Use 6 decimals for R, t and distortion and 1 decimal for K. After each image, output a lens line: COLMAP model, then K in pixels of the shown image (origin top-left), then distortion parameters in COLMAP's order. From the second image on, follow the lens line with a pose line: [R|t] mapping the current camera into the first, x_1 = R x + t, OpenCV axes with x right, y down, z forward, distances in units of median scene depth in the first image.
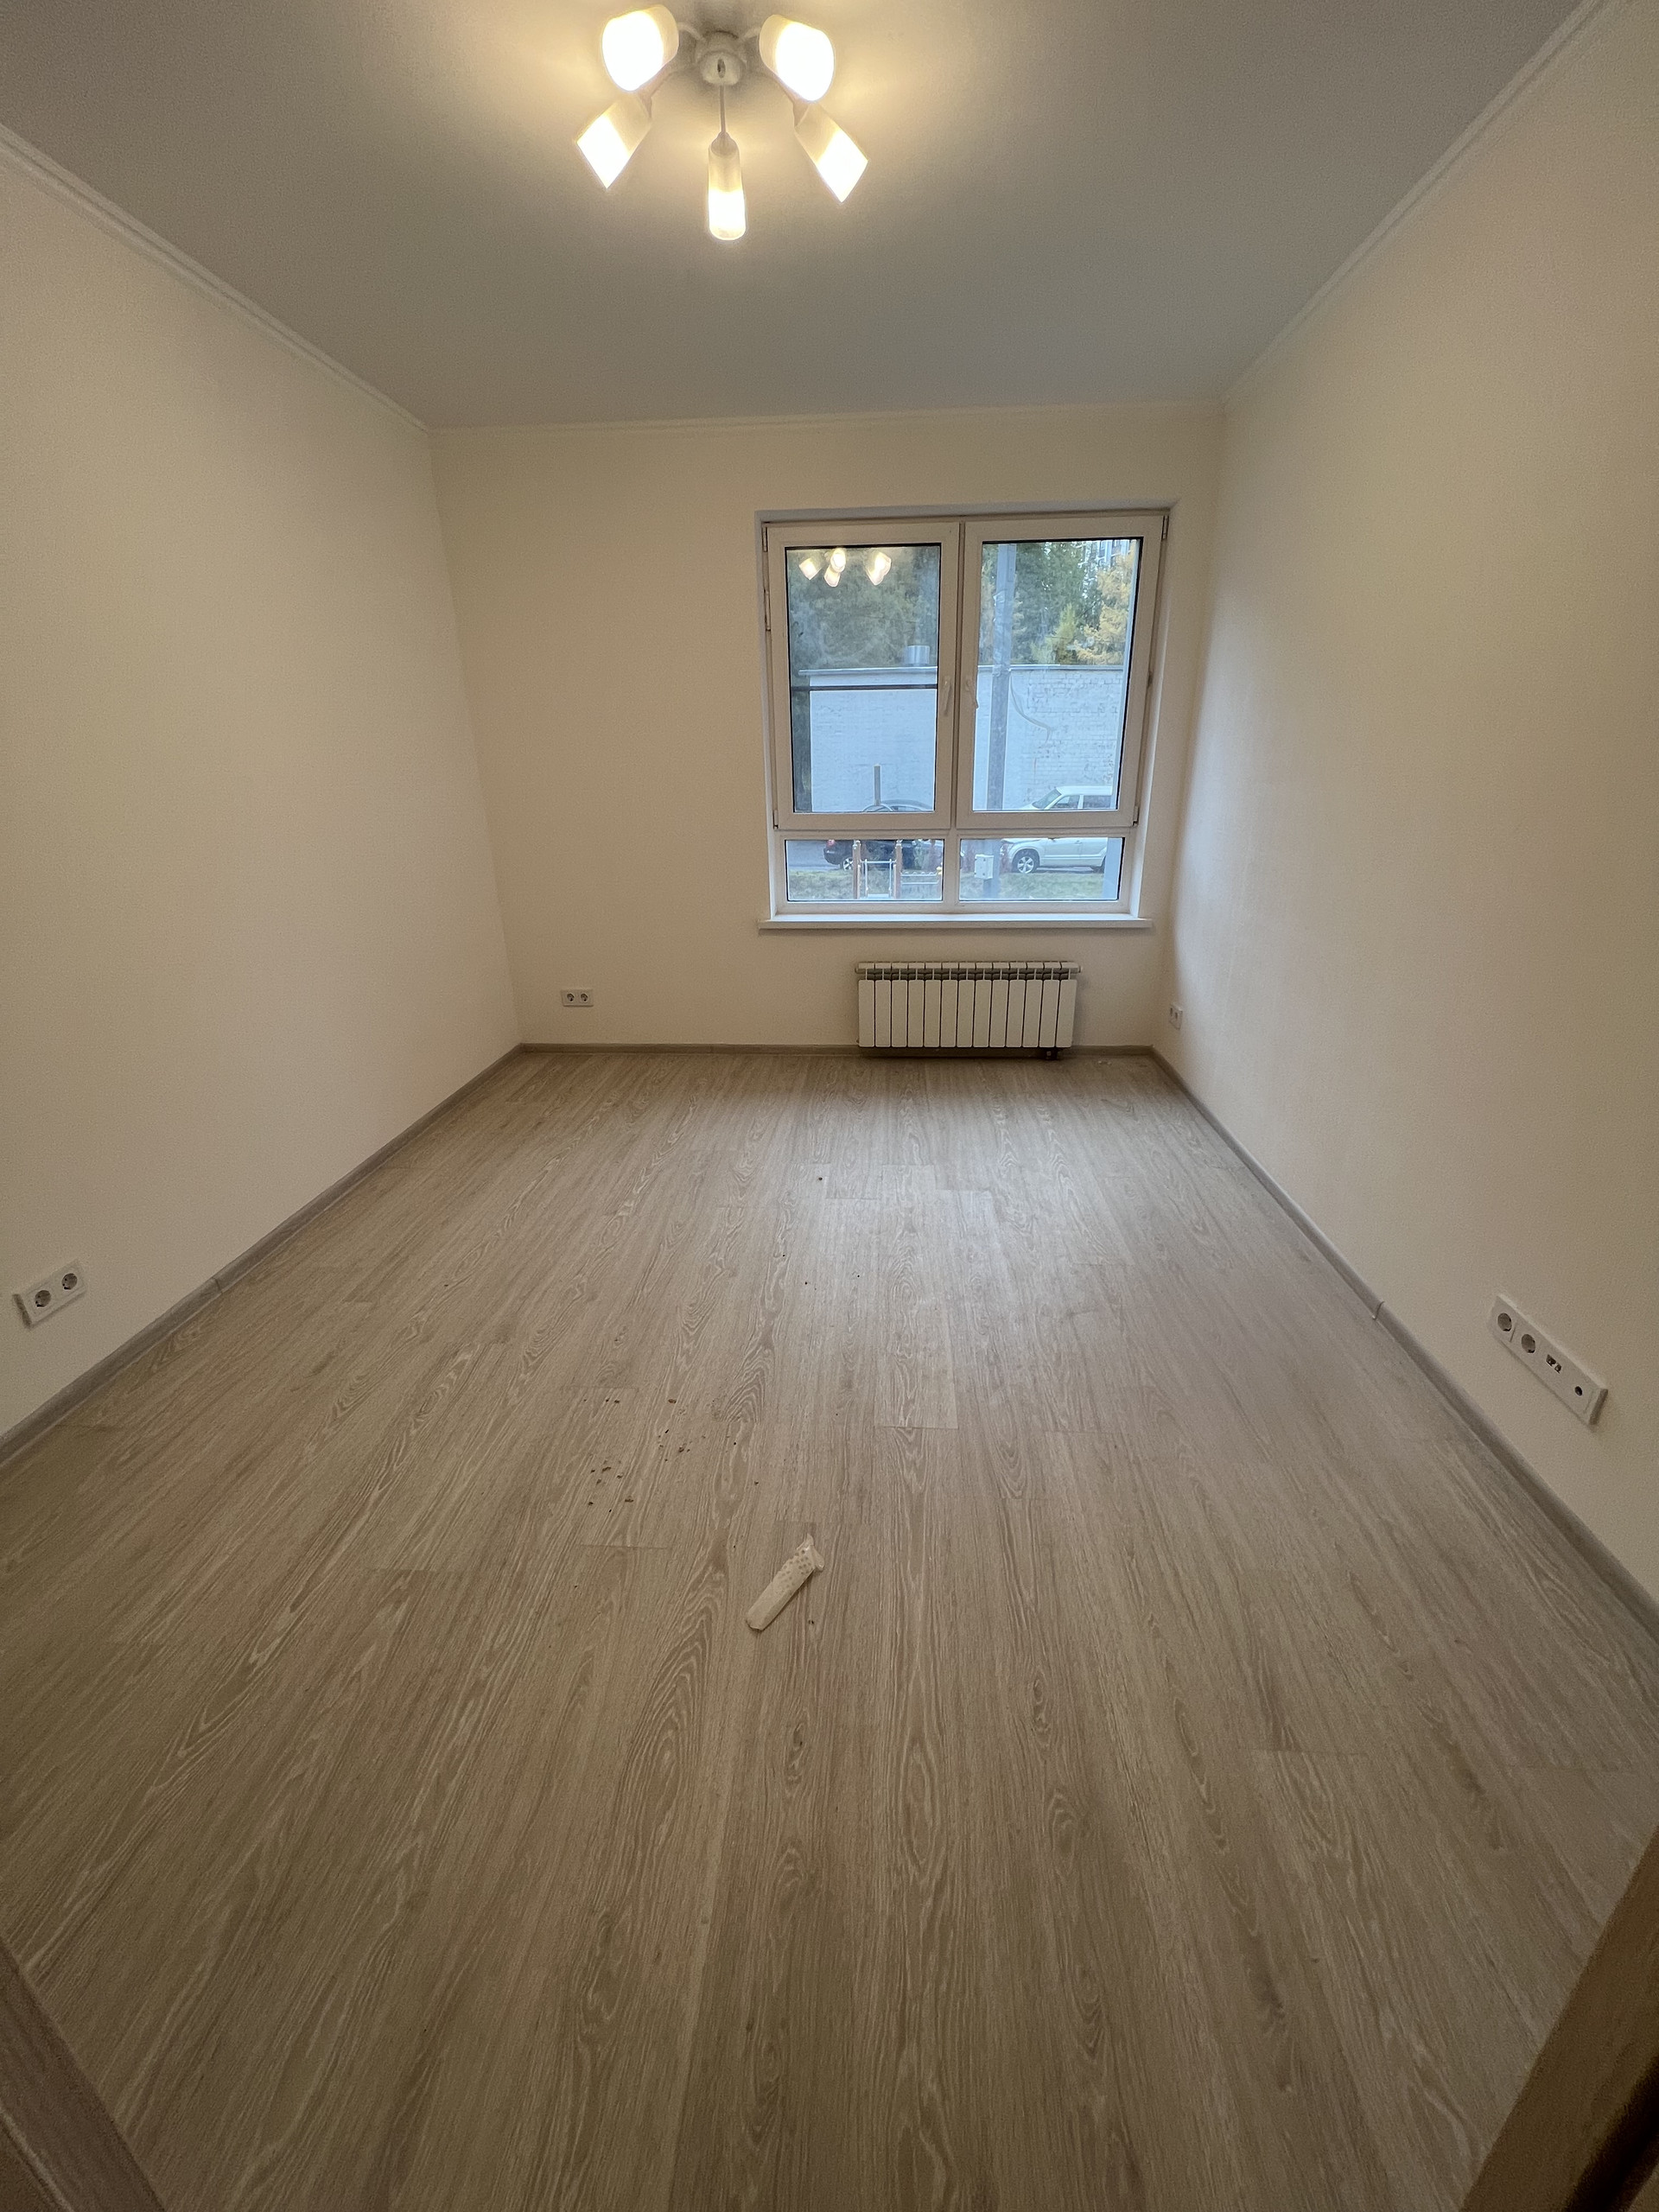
lens RADIAL K [[884.2, 0, 832.9], [0, 884.2, 1097.7], [0, 0, 1]] dist [-0.000899, -0.000448]
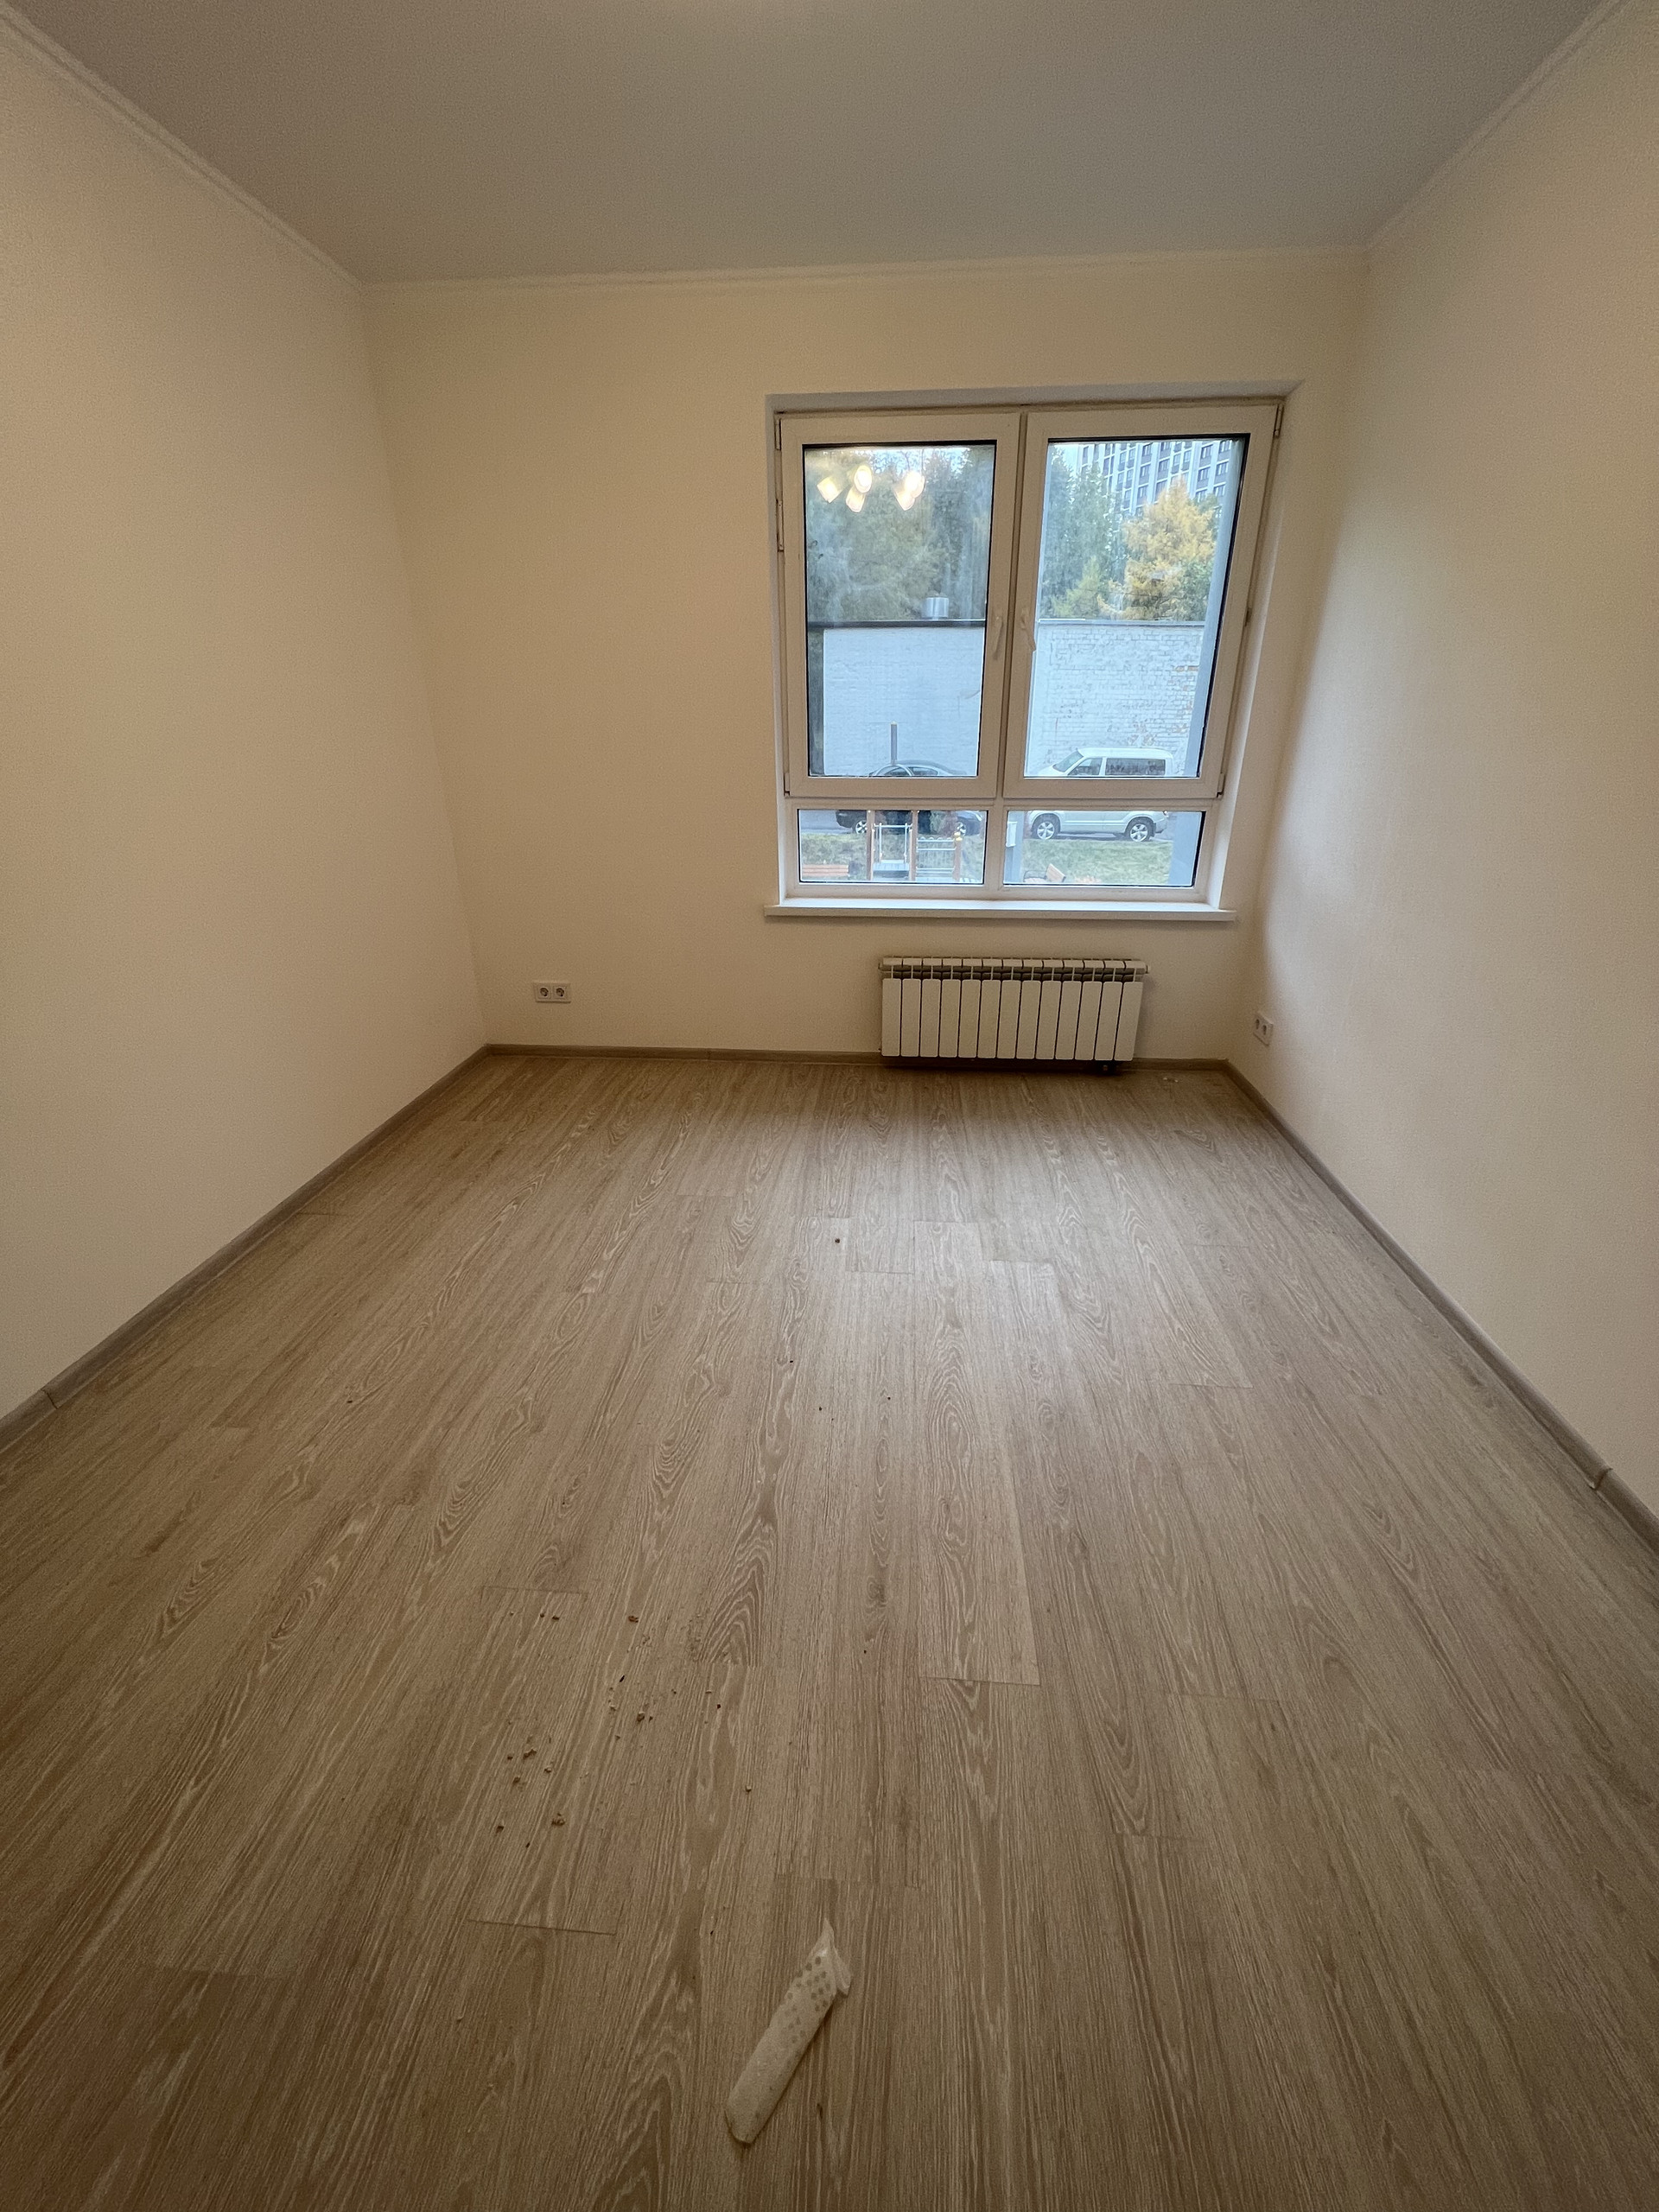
lens RADIAL K [[884.2, 0, 832.9], [0, 884.2, 1097.7], [0, 0, 1]] dist [-0.000899, -0.000448]
pose [[0.999865, 0.014629, -0.007460, -0.013163], [-0.014314, 0.999070, 0.040684, -0.065415], [0.008048, -0.040572, 0.999144, 0.187323]]
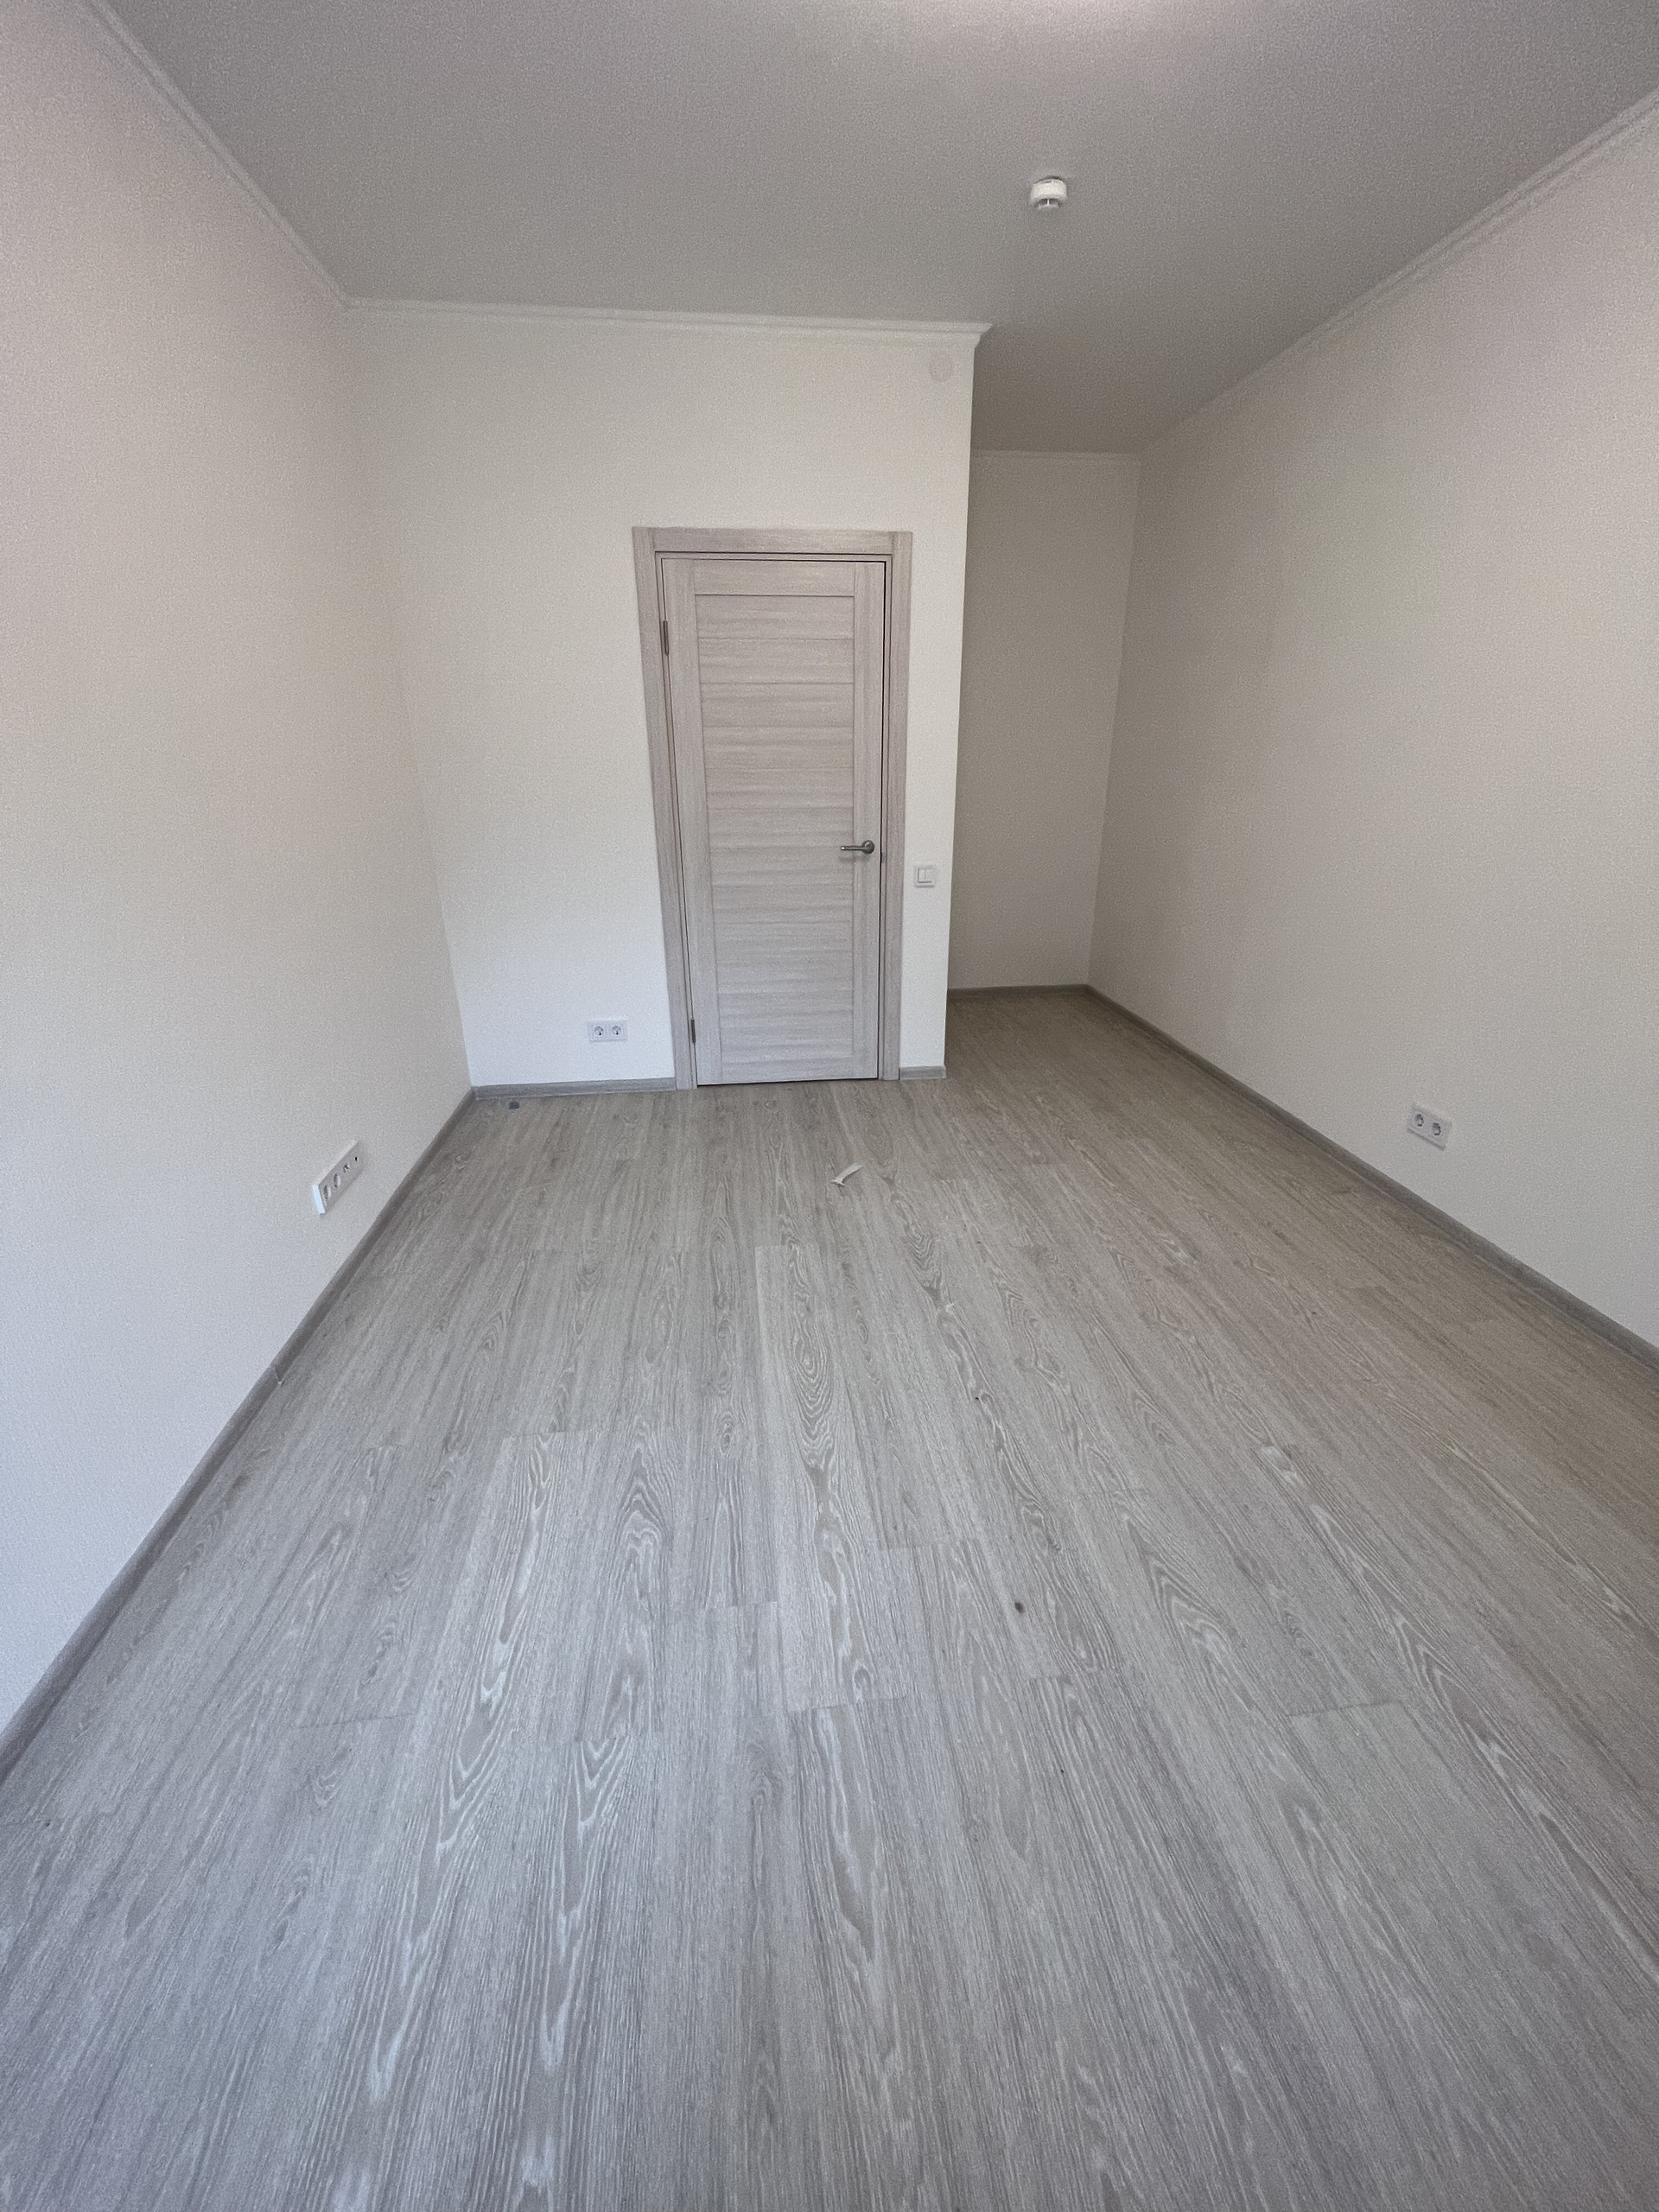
lens RADIAL K [[879.8, 0, 834.7], [0, 879.8, 1099.8], [0, 0, 1]] dist [-0.002181, 0.000722]
pose [[-0.982196, 0.089308, -0.165273, 0.128149], [-0.046986, 0.735022, 0.676414, -0.396258], [0.181889, 0.672136, -0.717739, 1.052060]]
